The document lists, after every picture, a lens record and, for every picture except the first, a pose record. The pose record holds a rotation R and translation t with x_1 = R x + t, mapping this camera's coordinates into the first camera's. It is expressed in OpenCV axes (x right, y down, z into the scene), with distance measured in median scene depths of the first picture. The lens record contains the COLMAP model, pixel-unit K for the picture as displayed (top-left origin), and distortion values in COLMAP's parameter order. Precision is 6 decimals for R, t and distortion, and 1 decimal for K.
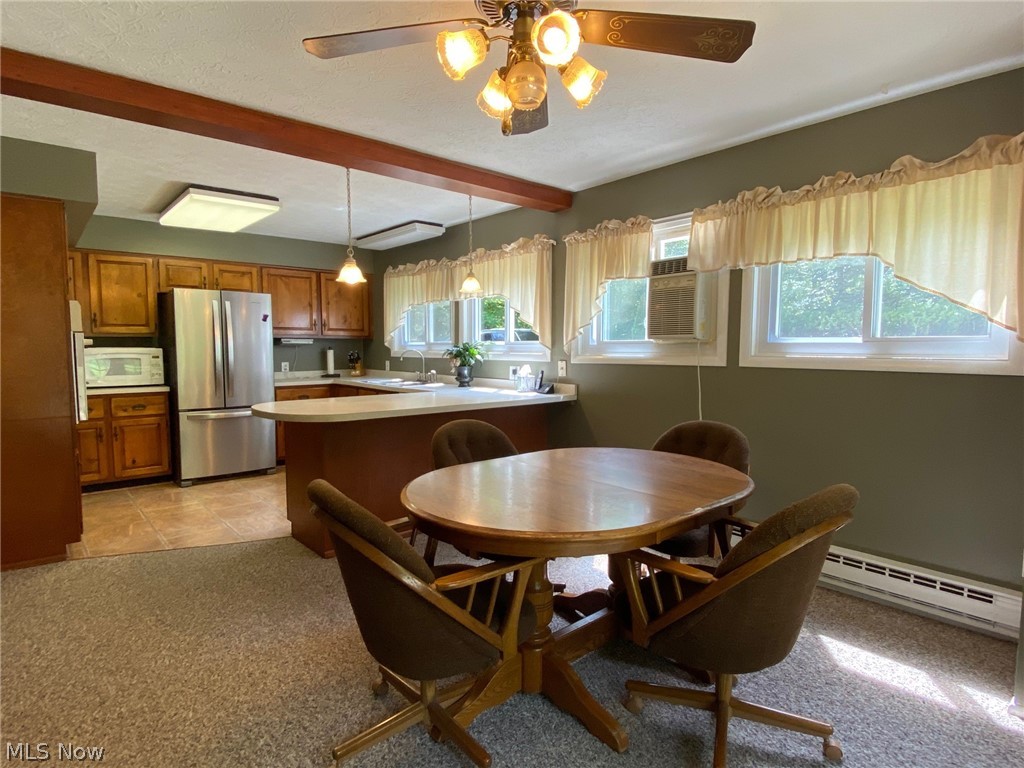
lens RADIAL K [[549.2, 0, 512.9], [0, 549.2, 385.9], [0, 0, 1]] dist [-0.025694, -0.005431]
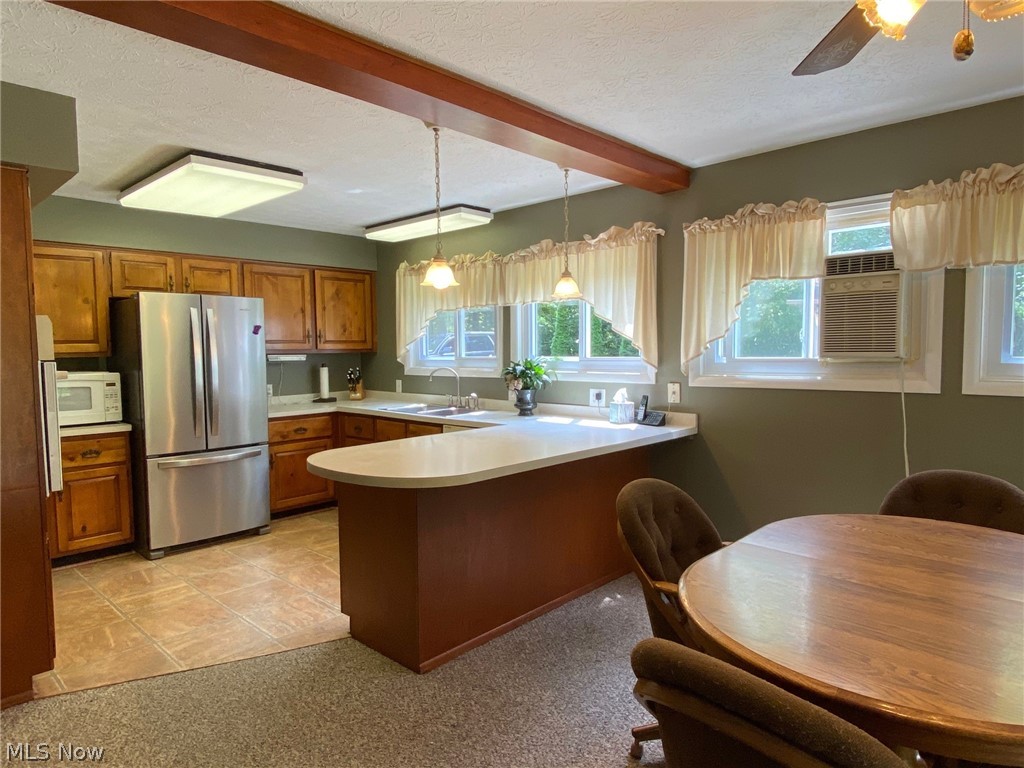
lens RADIAL K [[624.9, 0, 508.8], [0, 624.9, 383.7], [0, 0, 1]] dist [-0.015827, -0.008331]
pose [[0.996529, -0.018325, 0.081203, -0.211956], [0.019609, 0.999695, -0.015046, -0.035360], [-0.080903, 0.016586, 0.996584, 0.128791]]
